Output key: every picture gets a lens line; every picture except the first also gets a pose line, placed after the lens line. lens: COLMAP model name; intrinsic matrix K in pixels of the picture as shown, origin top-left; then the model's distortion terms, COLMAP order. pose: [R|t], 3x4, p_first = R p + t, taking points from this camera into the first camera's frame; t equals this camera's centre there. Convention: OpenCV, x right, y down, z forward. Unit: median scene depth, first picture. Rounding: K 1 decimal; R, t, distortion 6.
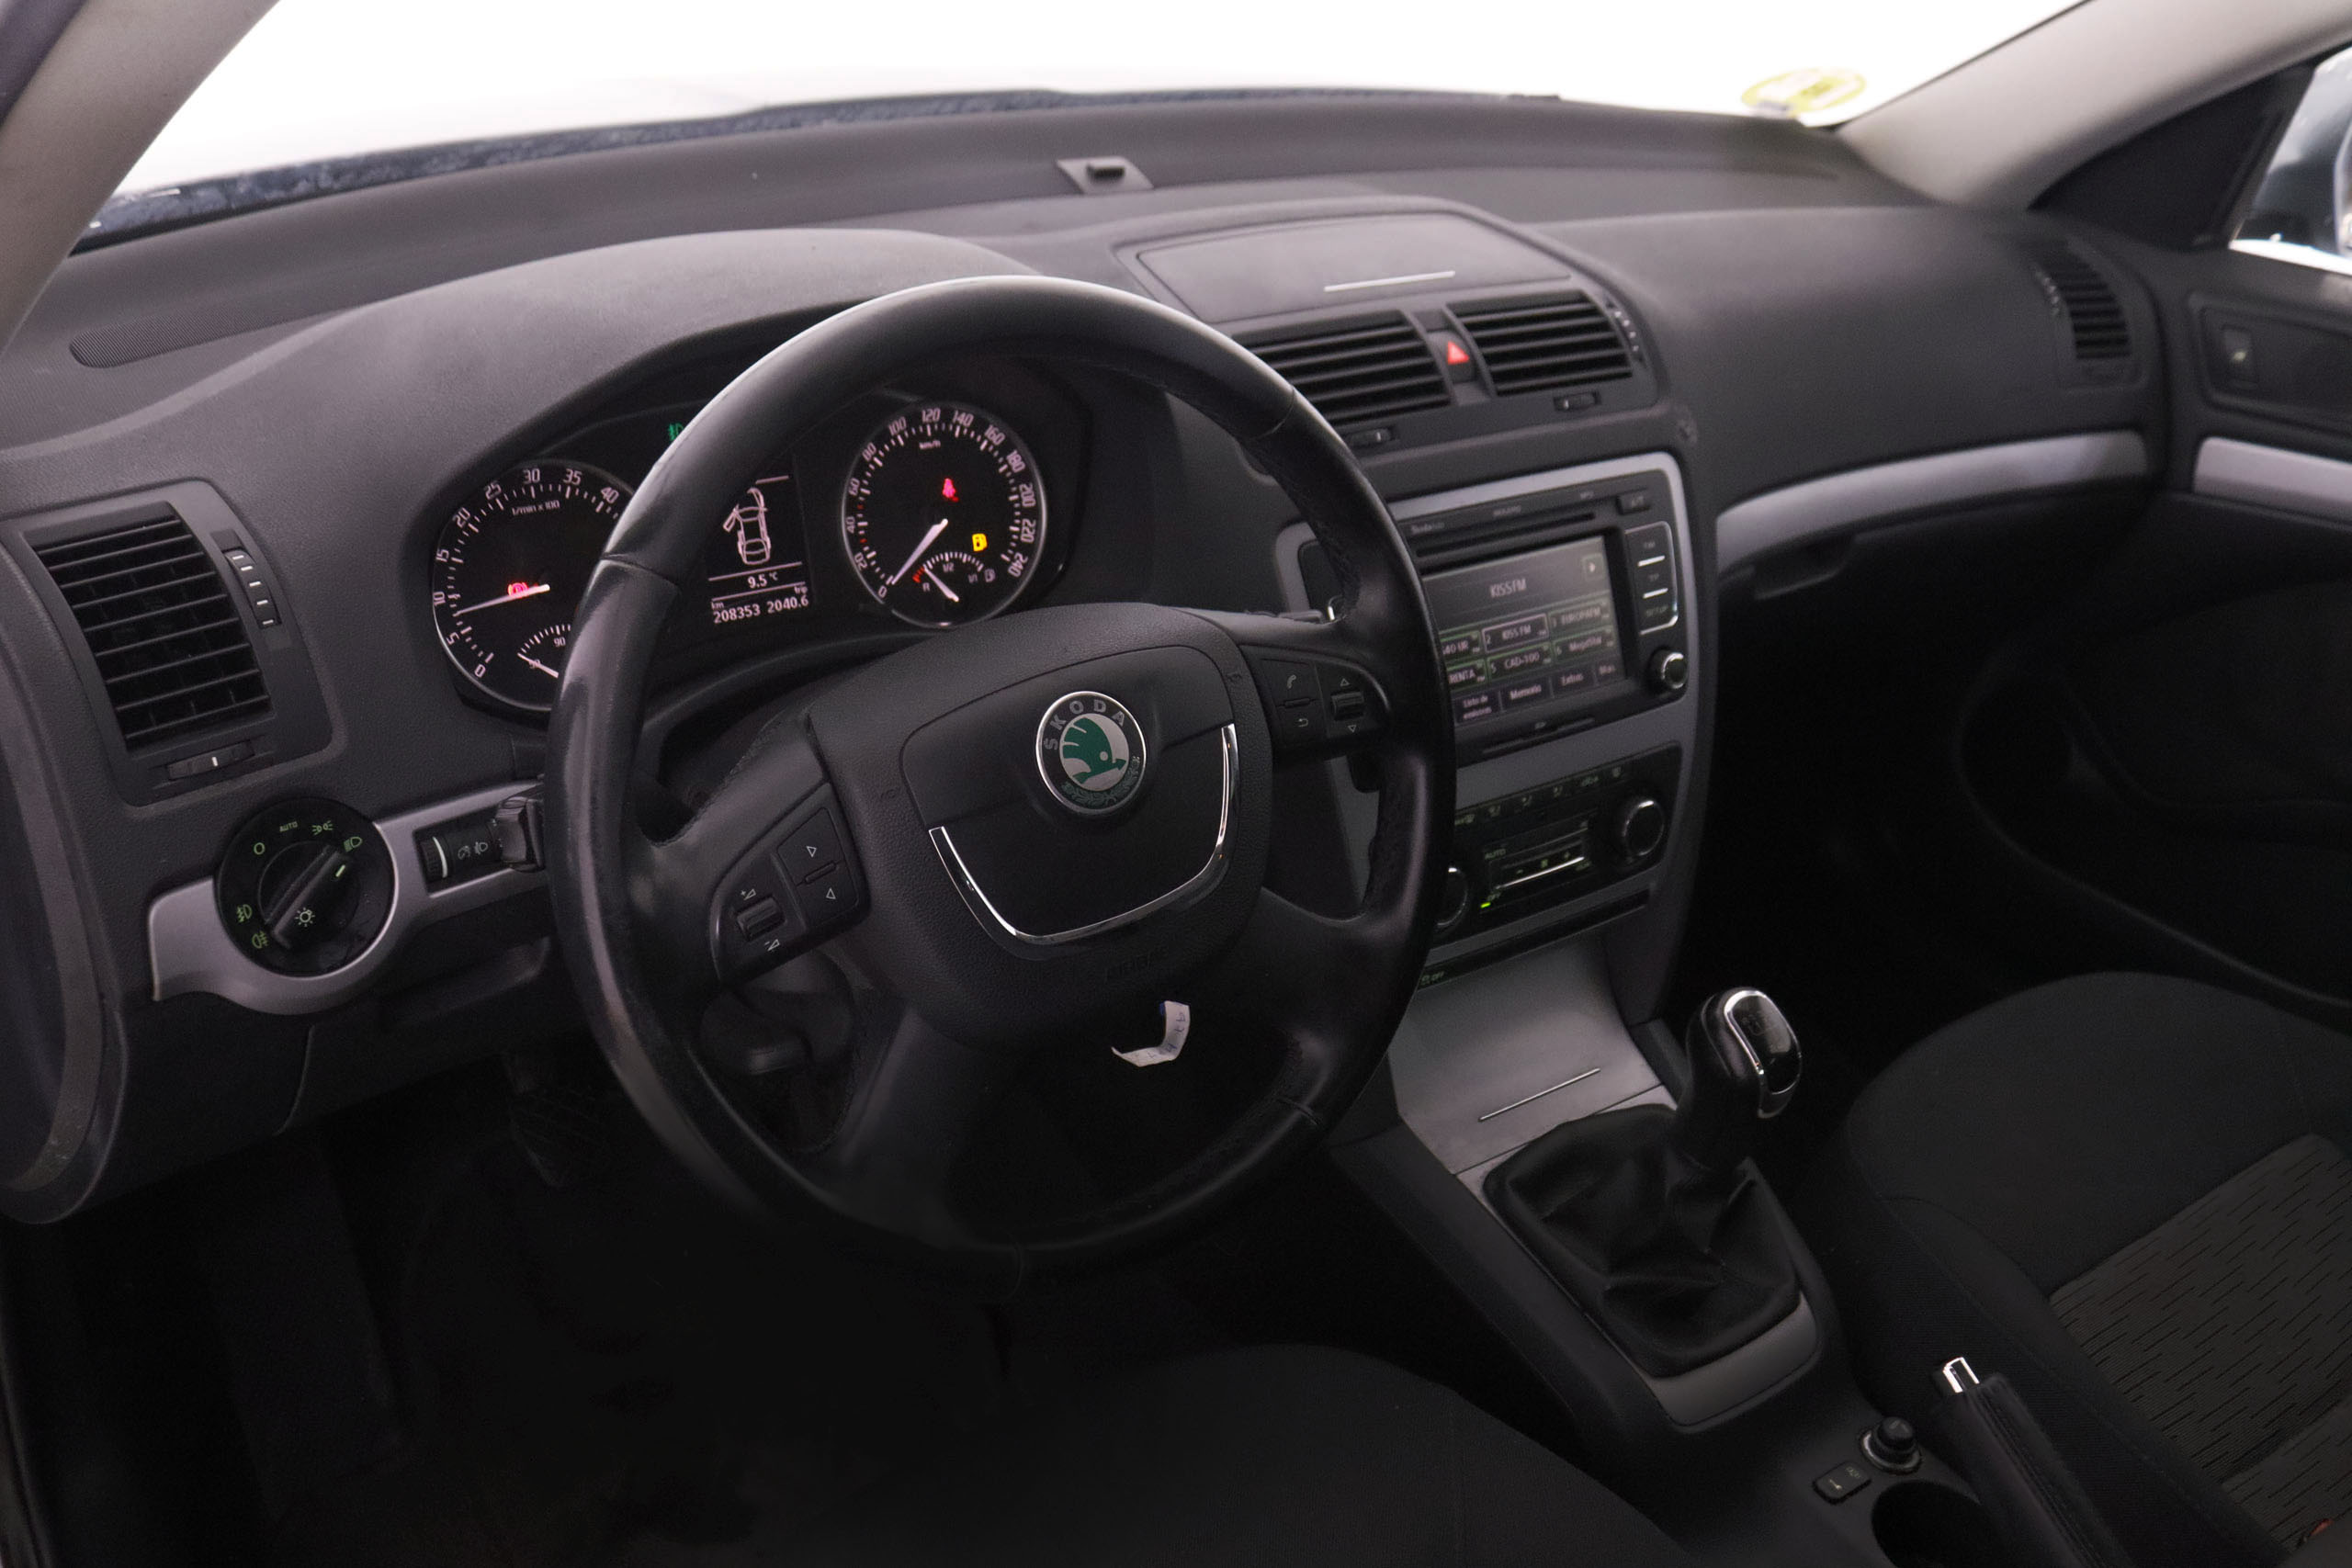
lens RADIAL K [[2171.3, 0, 1176.0], [0, 2171.3, 784.0], [0, 0, 1]] dist [-0.161105, -0.000694]
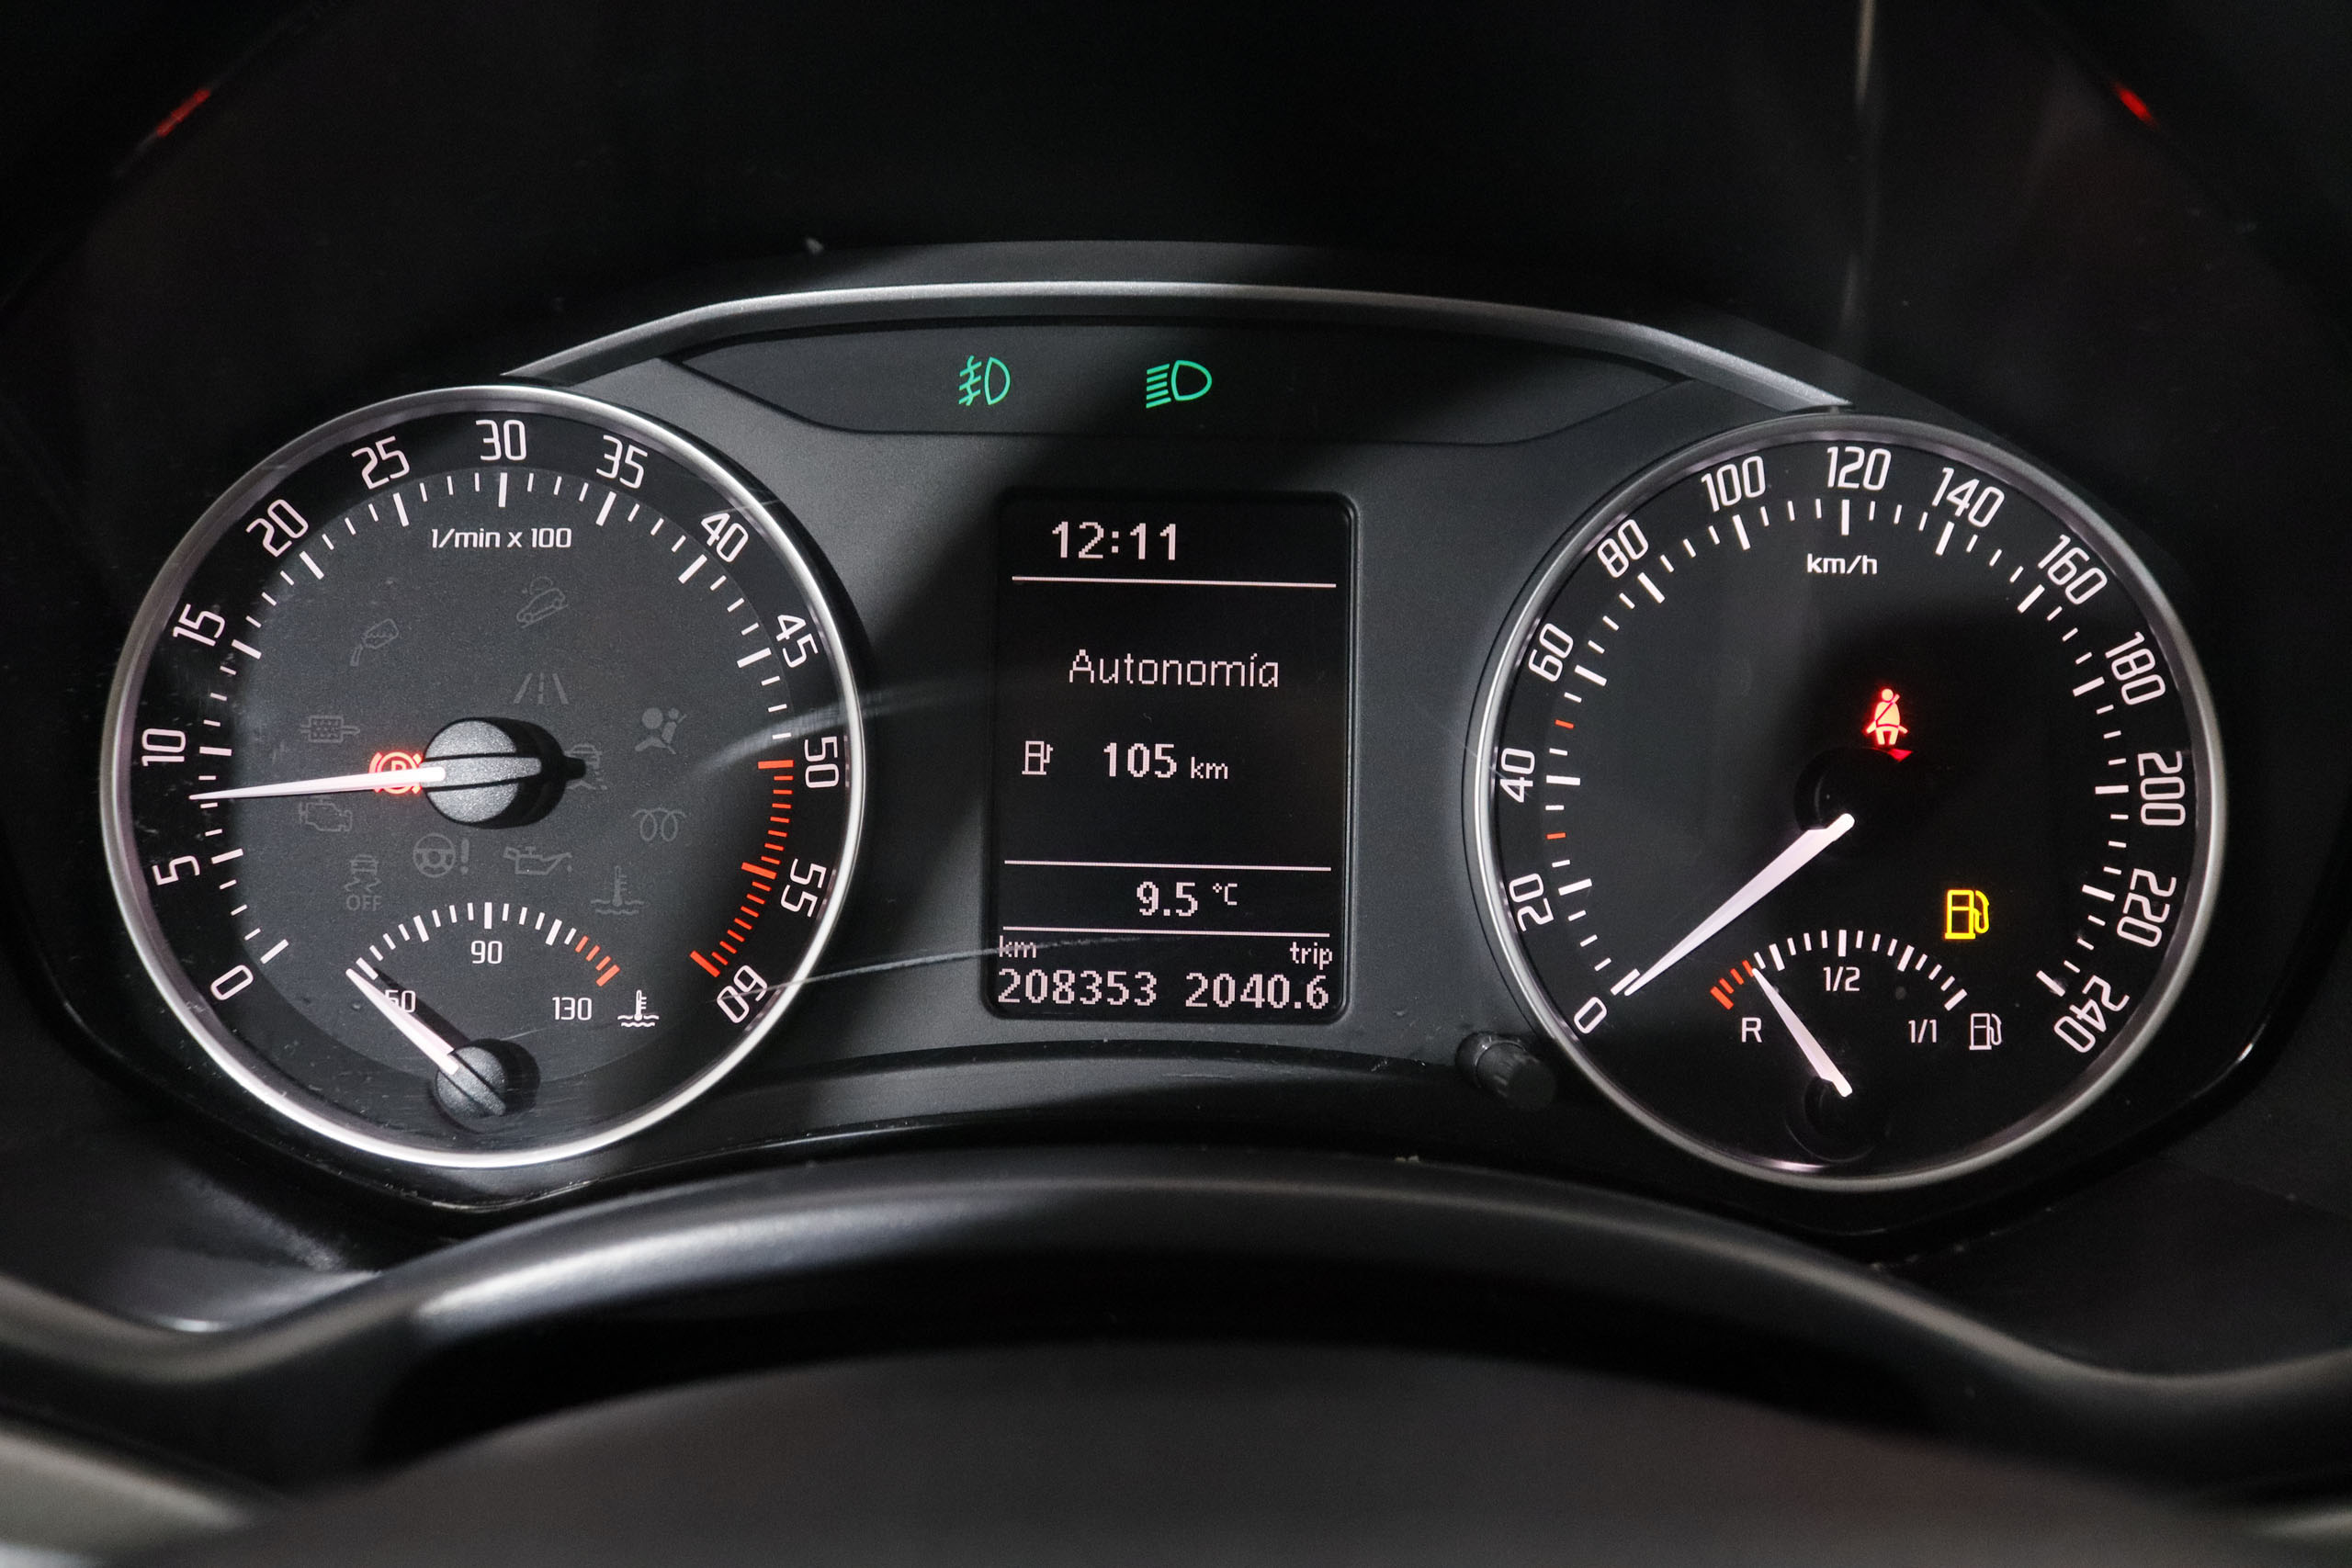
lens RADIAL K [[1985.4, 0, 1185.6], [0, 1985.4, 740.8], [0, 0, 1]] dist [-0.224045, 0.283197]
pose [[0.834465, 0.122670, -0.537234, -0.042018], [-0.232936, 0.962048, -0.142140, -0.074005], [0.499409, 0.243752, 0.831369, 0.739091]]
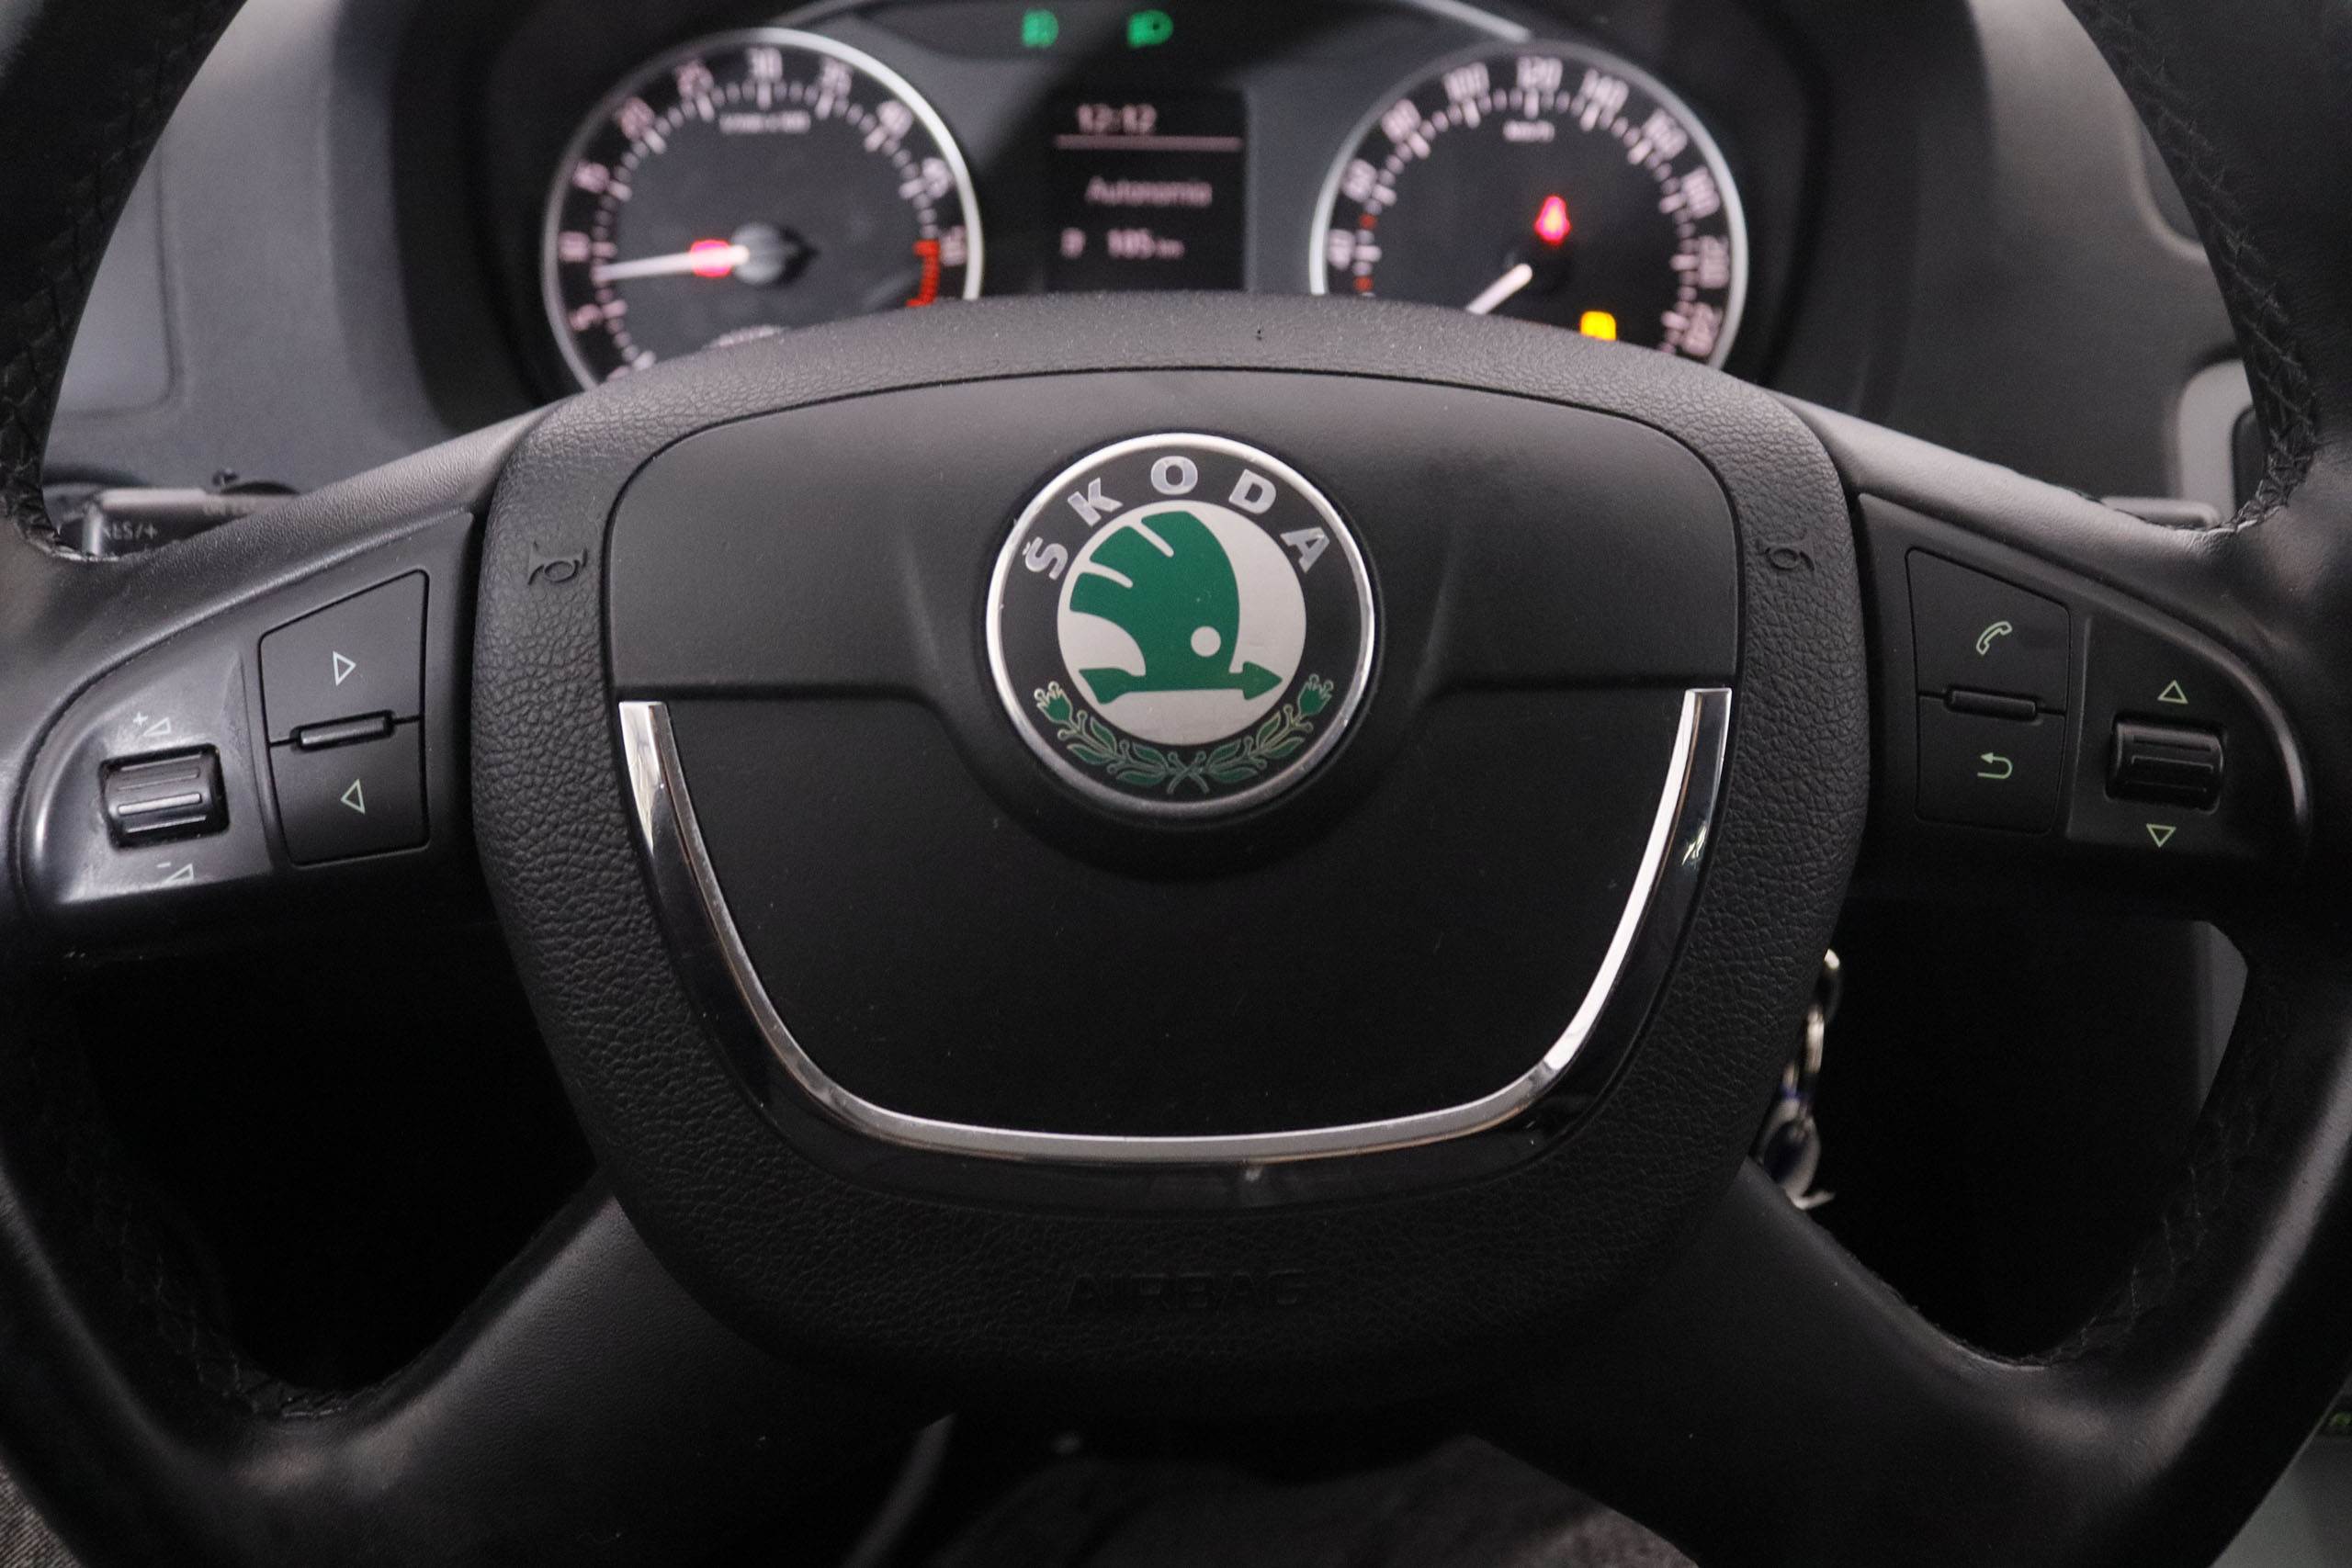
lens RADIAL K [[1927.2, 0, 1176.0], [0, 1927.2, 784.0], [0, 0, 1]] dist [-0.139985, 0.000724]
pose [[0.833284, 0.219483, -0.507410, 0.084034], [-0.226884, 0.972730, 0.048164, -0.004008], [0.504144, 0.074989, 0.860358, 0.574097]]
